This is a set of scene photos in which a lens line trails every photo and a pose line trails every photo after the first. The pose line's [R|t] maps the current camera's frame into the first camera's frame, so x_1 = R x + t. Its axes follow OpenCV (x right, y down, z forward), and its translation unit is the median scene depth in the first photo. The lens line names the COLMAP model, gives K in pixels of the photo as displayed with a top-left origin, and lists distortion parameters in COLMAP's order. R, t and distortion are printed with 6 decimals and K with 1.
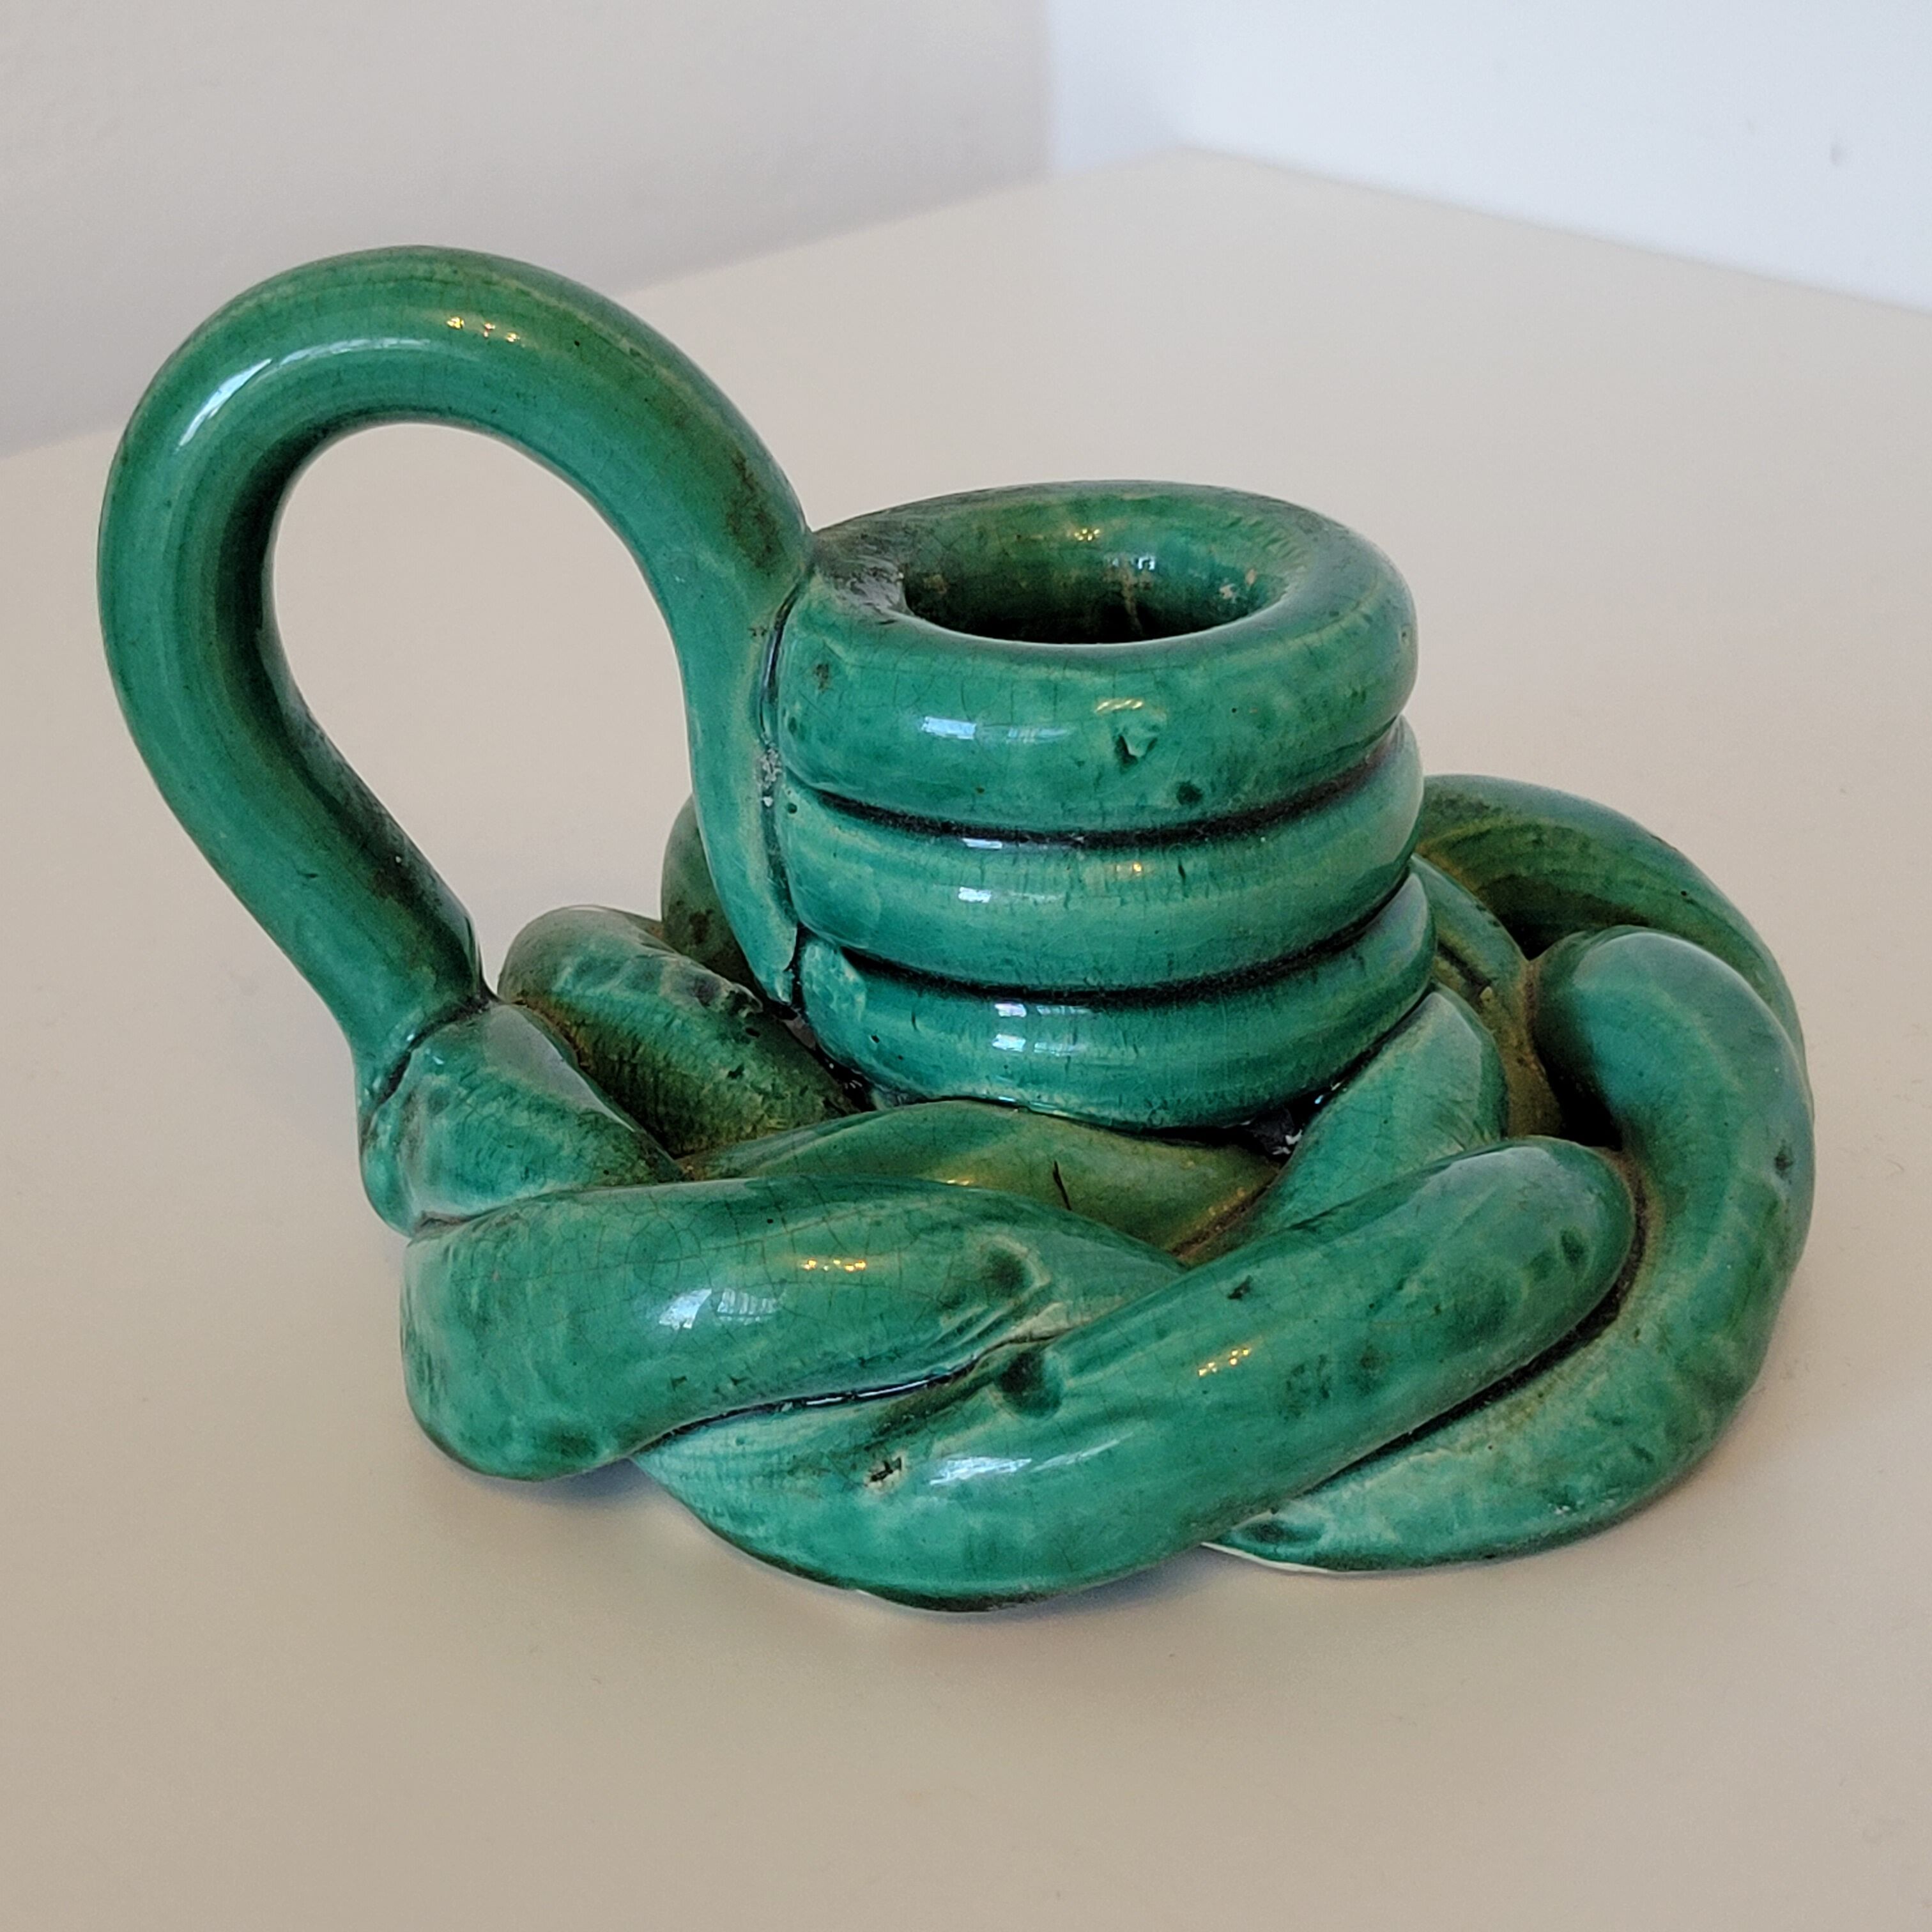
lens RADIAL K [[3856.1, 0, 966.0], [0, 3856.1, 966.0], [0, 0, 1]] dist [0.329906, -2.350224]
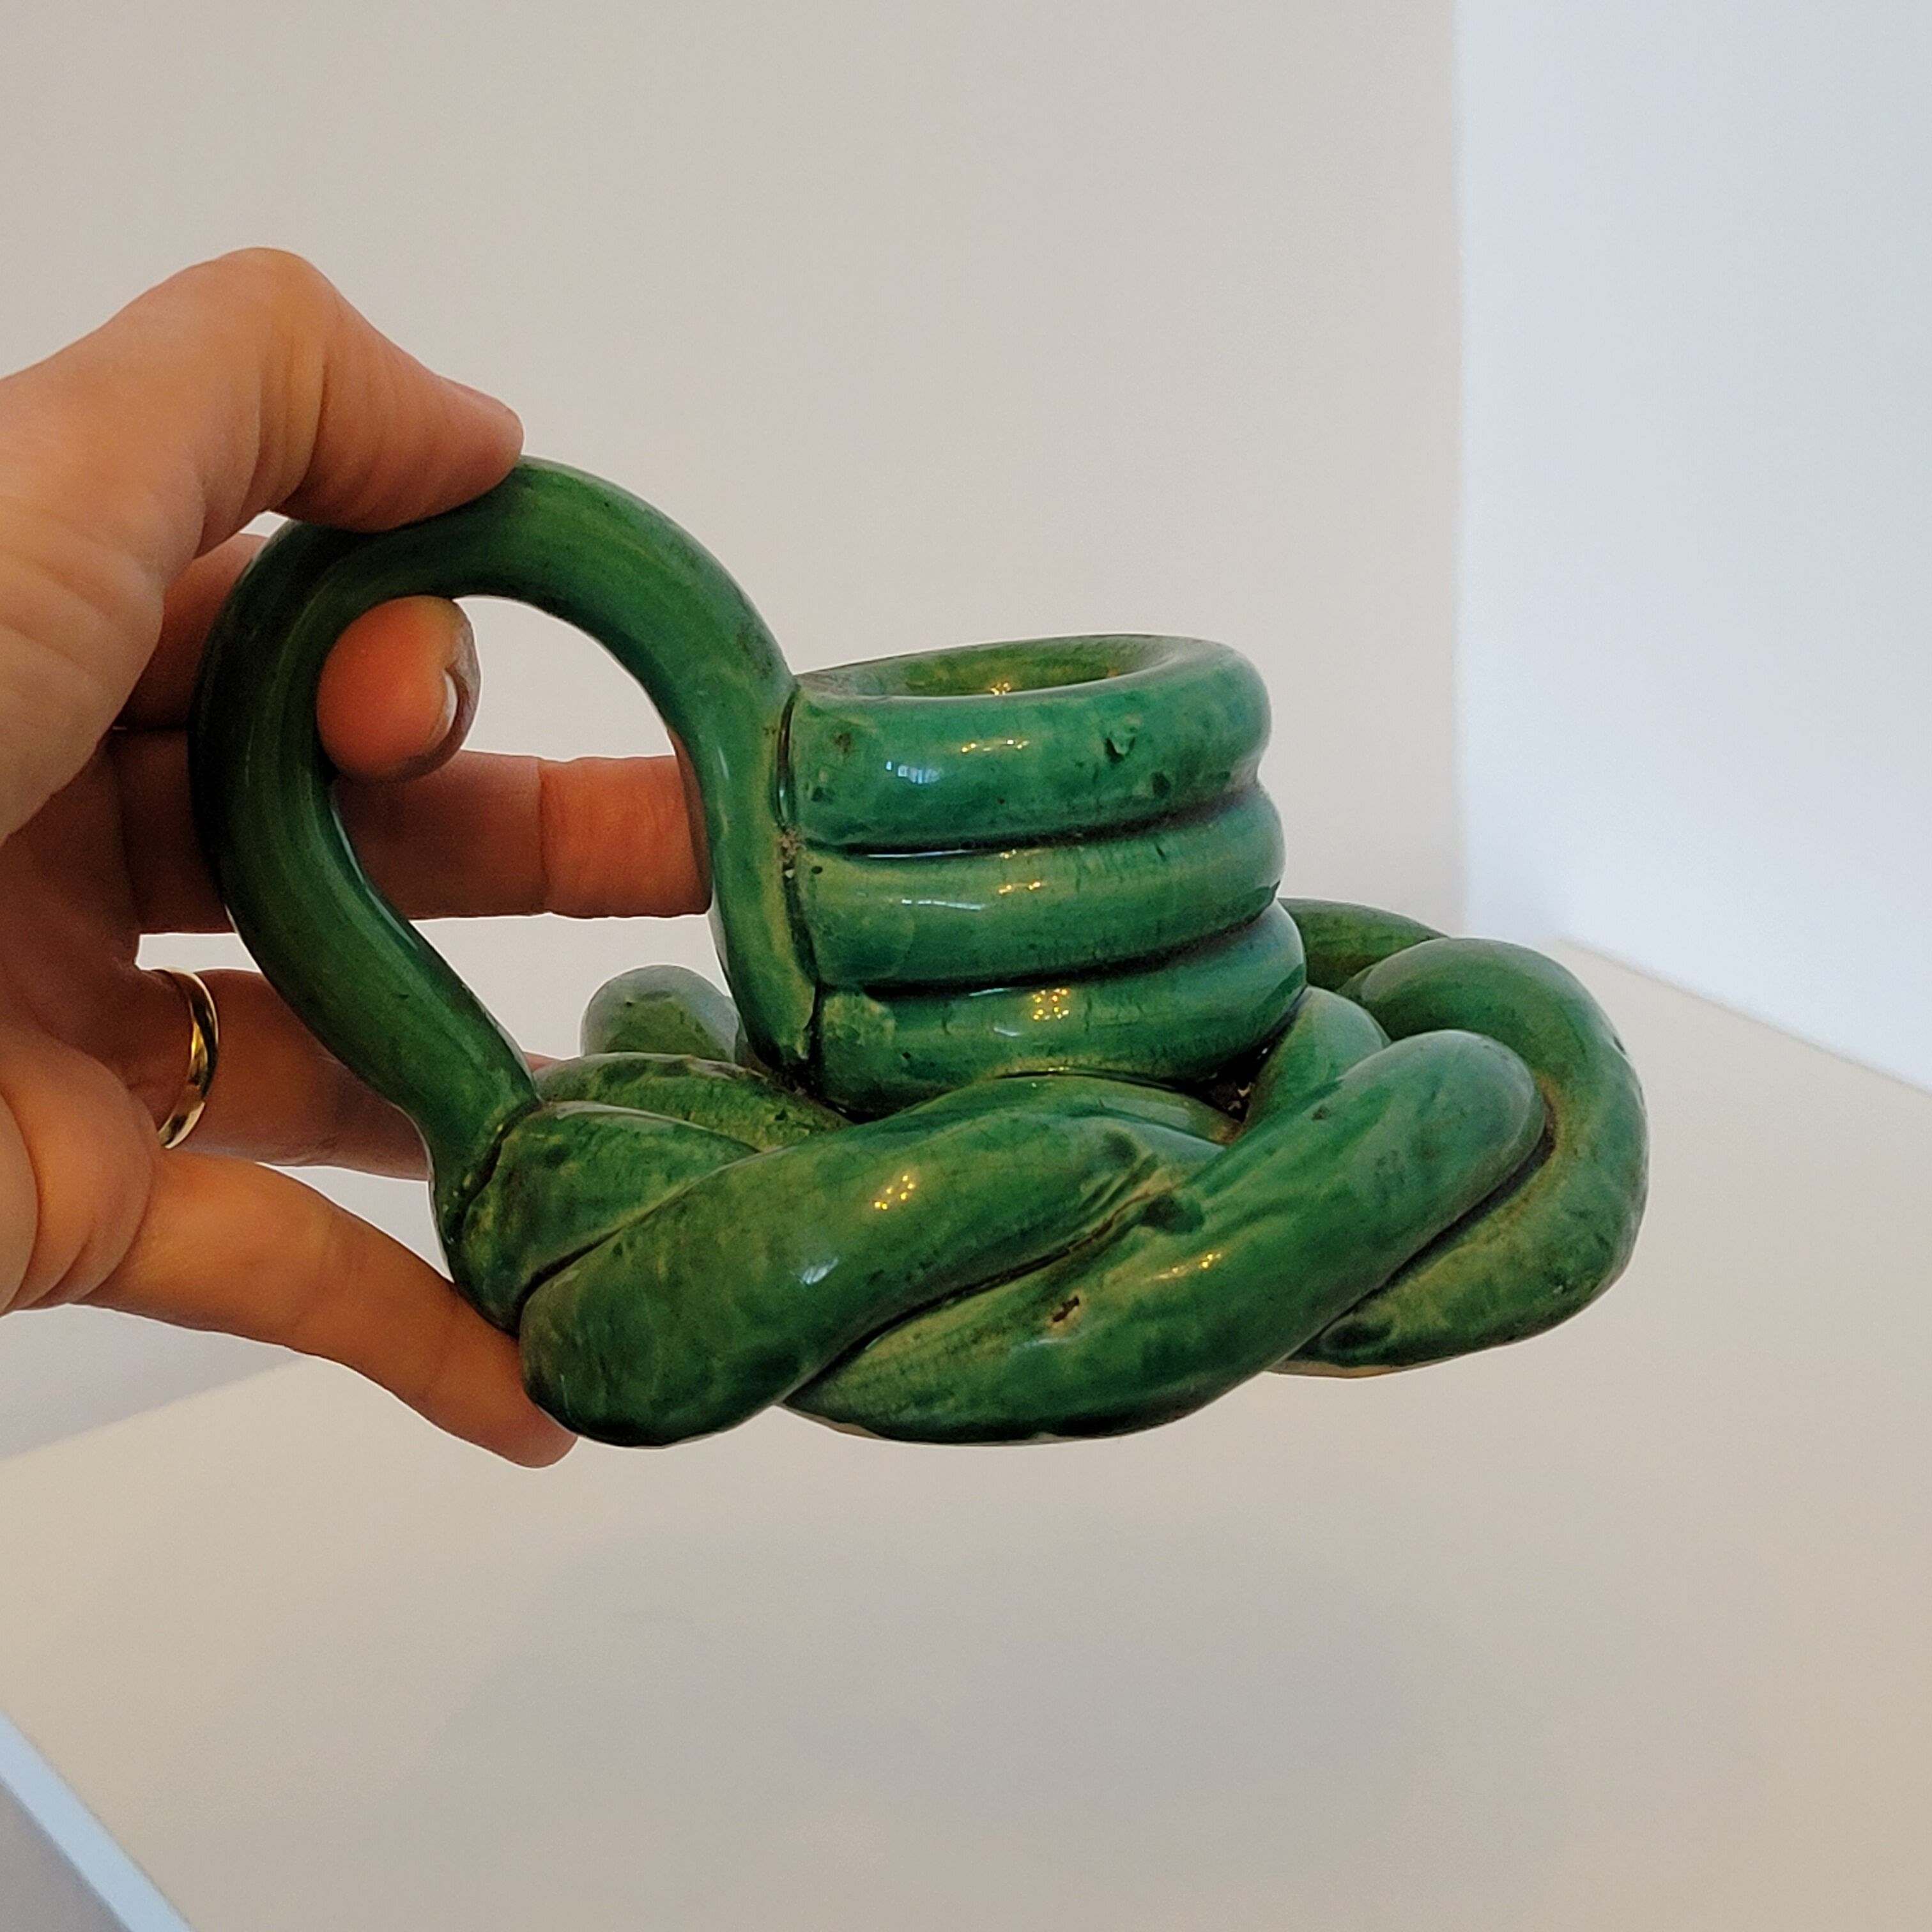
lens RADIAL K [[3856.1, 0, 966.0], [0, 3856.1, 966.0], [0, 0, 1]] dist [0.329906, -2.350224]
pose [[0.951138, -0.119763, 0.284593, -0.368404], [0.184276, 0.959741, -0.211989, 0.267735], [-0.247747, 0.254075, 0.934916, -0.146192]]
